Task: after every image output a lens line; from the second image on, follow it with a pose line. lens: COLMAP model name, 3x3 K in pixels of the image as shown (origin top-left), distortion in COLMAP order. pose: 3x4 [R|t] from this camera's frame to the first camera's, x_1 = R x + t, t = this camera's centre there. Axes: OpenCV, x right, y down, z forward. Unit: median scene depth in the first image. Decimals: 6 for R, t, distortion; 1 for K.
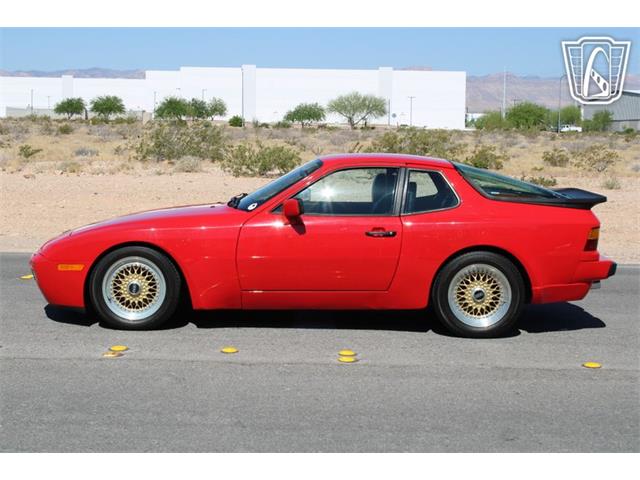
lens RADIAL K [[1551.4, 0, 320.0], [0, 1551.4, 240.0], [0, 0, 1]] dist [0.055001, 0.580025]
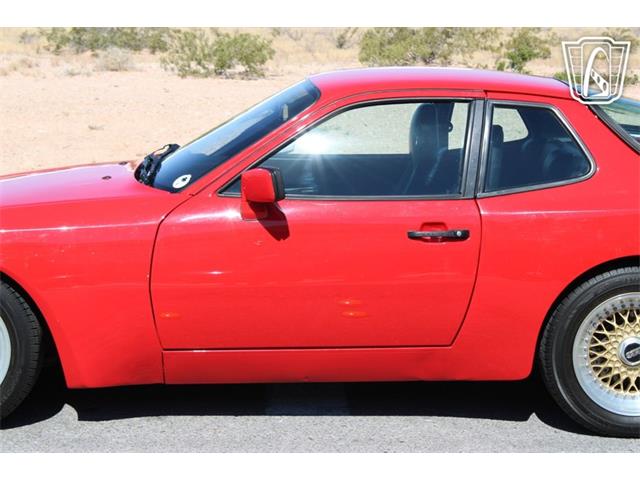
lens RADIAL K [[1551.4, 0, 320.0], [0, 1551.4, 240.0], [0, 0, 1]] dist [0.055001, 0.580025]
pose [[0.999762, -0.014526, 0.016271, -0.007159], [0.013087, 0.996266, 0.085337, -0.045176], [-0.017450, -0.085104, 0.996219, 0.496861]]
